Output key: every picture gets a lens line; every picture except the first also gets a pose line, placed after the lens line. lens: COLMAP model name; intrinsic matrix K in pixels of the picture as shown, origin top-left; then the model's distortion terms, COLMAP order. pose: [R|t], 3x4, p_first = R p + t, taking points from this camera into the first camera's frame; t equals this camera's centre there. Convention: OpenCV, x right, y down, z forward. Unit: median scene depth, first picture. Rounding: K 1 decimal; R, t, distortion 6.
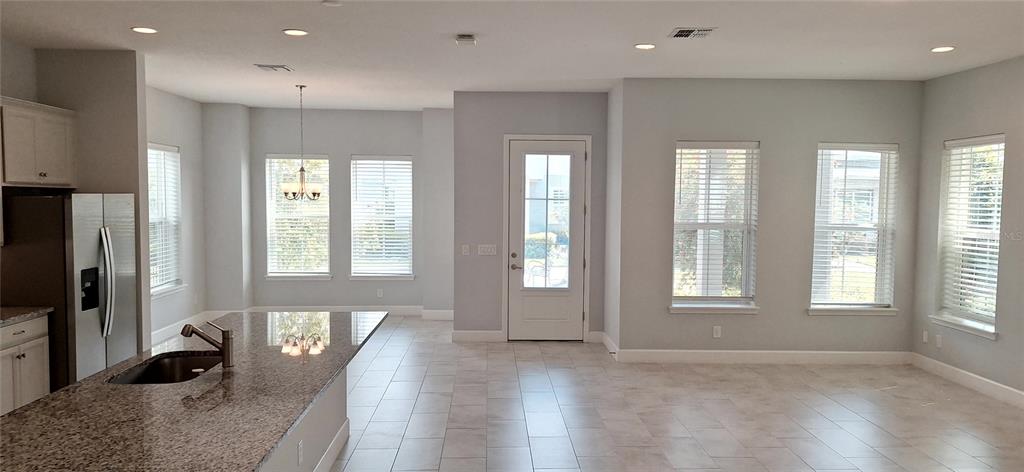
lens RADIAL K [[703.5, 0, 517.6], [0, 703.5, 244.1], [0, 0, 1]] dist [0.091006, -0.106165]
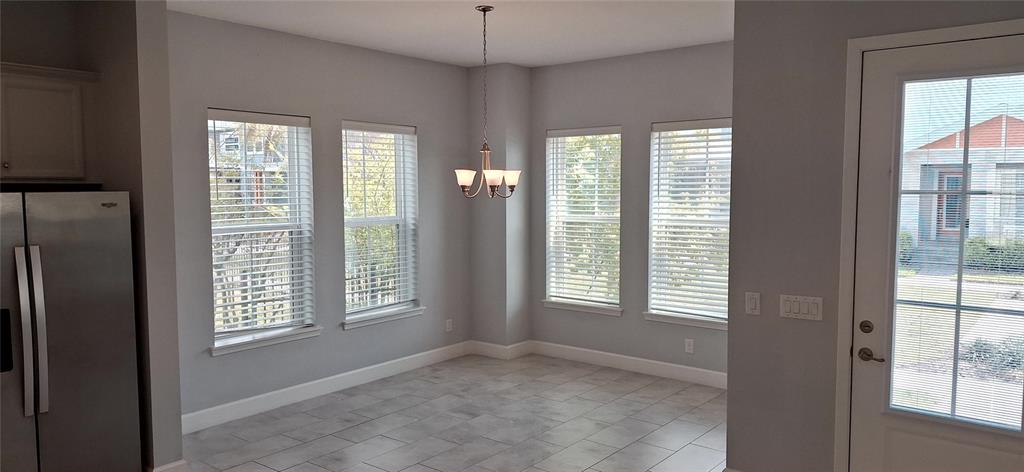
lens RADIAL K [[703.5, 0, 526.4], [0, 703.5, 237.3], [0, 0, 1]] dist [0.091006, -0.106165]
pose [[0.758476, 0.036400, -0.650684, 0.126664], [-0.031578, 0.999319, 0.019095, -0.042763], [0.650935, 0.006064, 0.759109, 0.593939]]
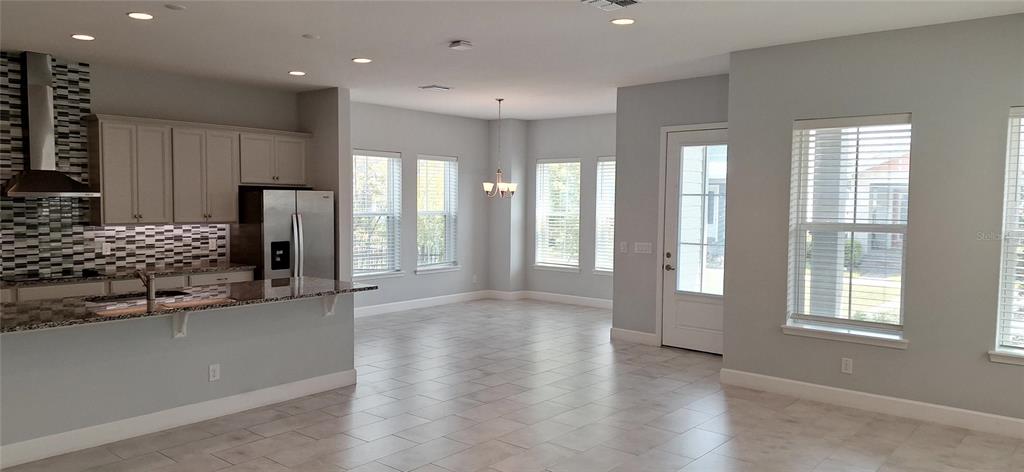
lens RADIAL K [[703.5, 0, 513.8], [0, 703.5, 240.3], [0, 0, 1]] dist [0.091006, -0.106165]
pose [[0.735298, 0.036624, -0.676754, 0.522933], [-0.045691, 0.998946, 0.004416, 0.001570], [0.676202, 0.027674, 0.736196, 0.182366]]
